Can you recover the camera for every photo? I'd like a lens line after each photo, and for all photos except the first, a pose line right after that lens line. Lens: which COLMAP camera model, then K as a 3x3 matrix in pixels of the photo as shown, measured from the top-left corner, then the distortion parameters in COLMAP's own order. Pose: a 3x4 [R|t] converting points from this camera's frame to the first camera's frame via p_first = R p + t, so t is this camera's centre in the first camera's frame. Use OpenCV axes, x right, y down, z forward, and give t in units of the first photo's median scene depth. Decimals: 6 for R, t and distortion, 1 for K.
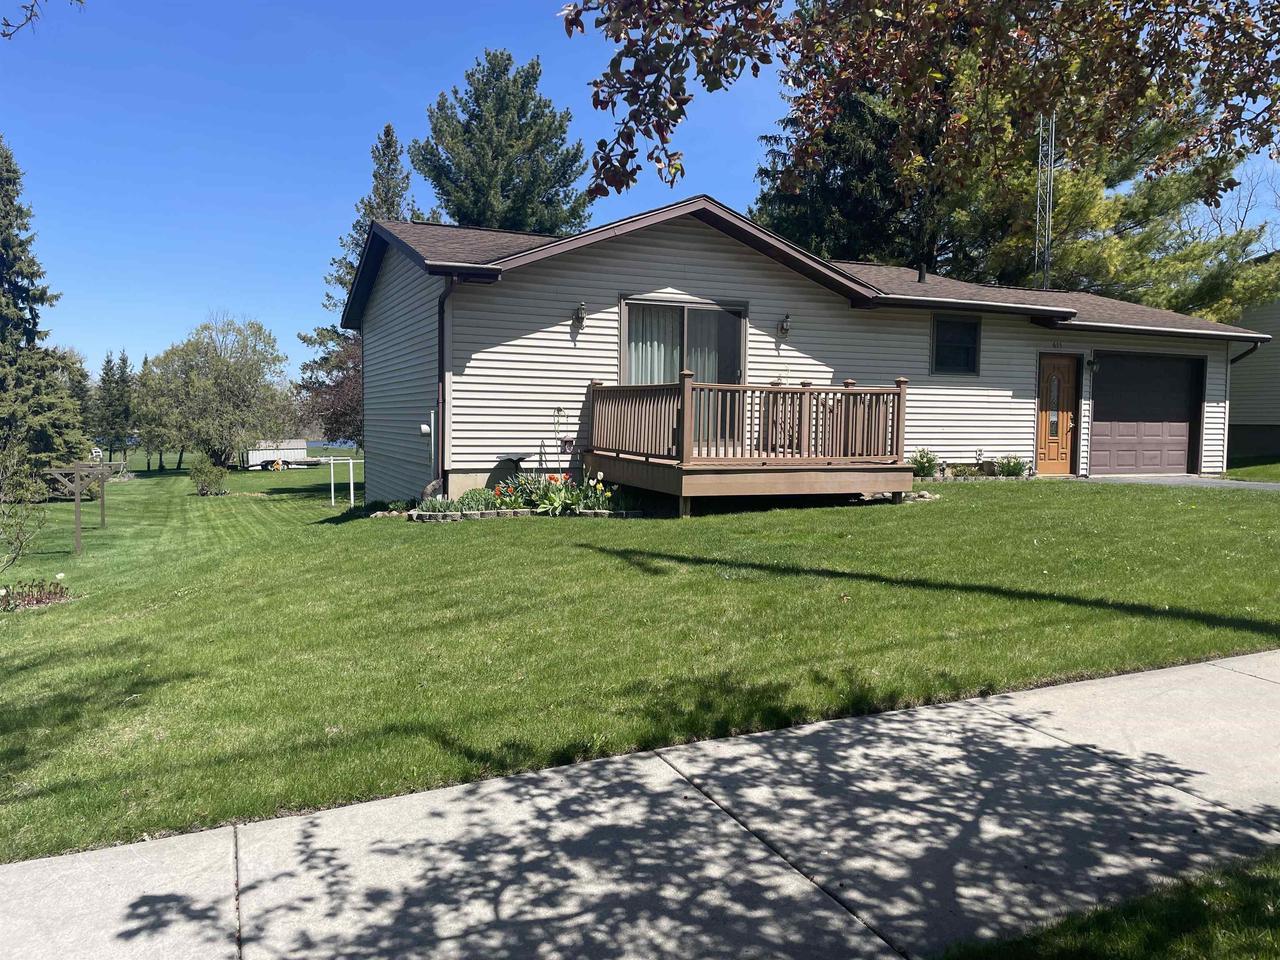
lens RADIAL K [[964.7, 0, 640.0], [0, 964.7, 480.0], [0, 0, 1]] dist [0.100244, -0.118535]
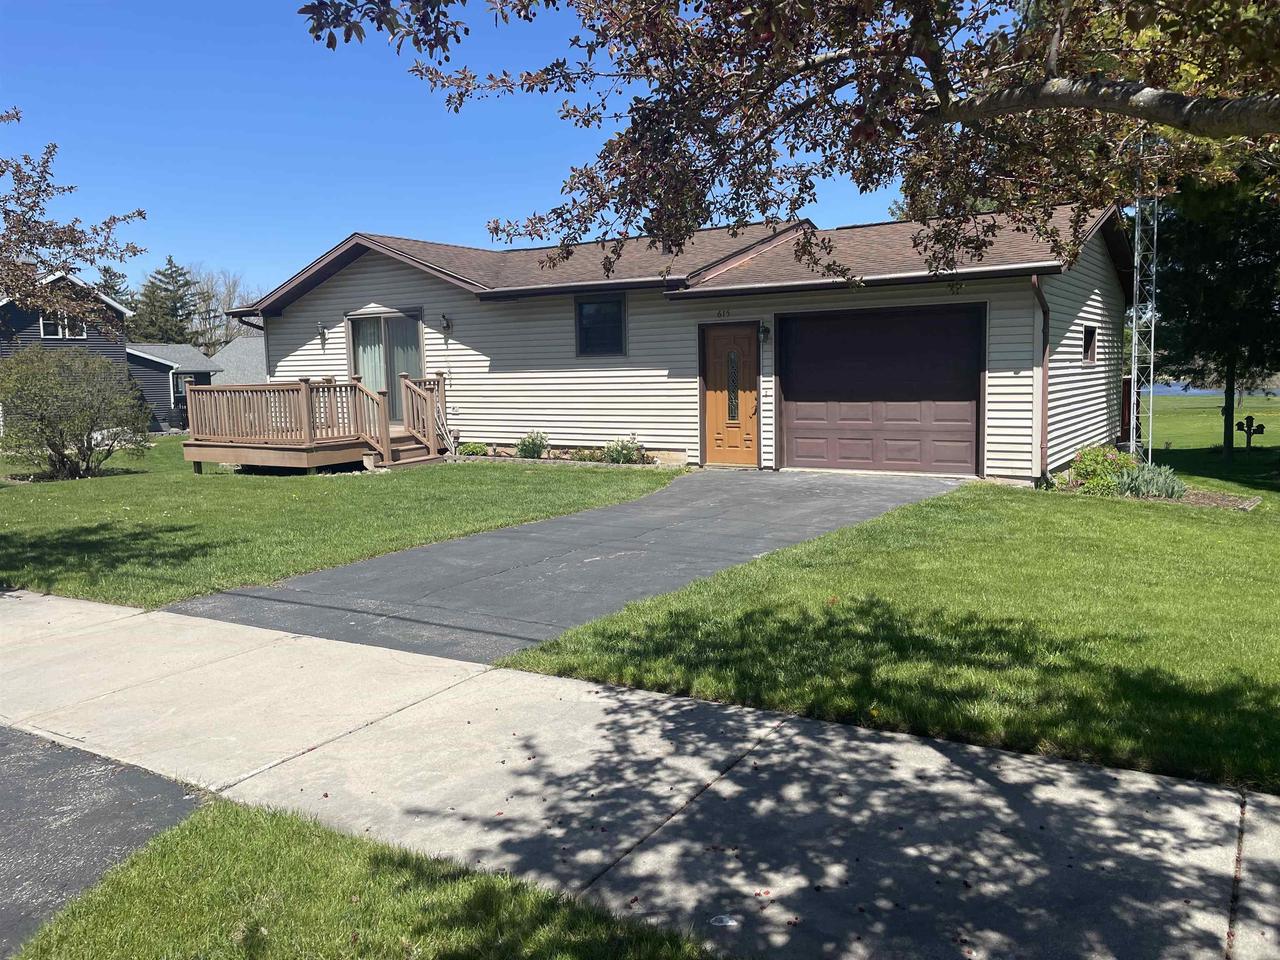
lens RADIAL K [[964.7, 0, 640.0], [0, 964.7, 480.0], [0, 0, 1]] dist [0.100244, -0.118535]
pose [[0.551183, 0.069172, -0.831512, 1.177249], [-0.027280, 0.997519, 0.064899, -0.048430], [0.833939, -0.013088, 0.551702, 0.500162]]
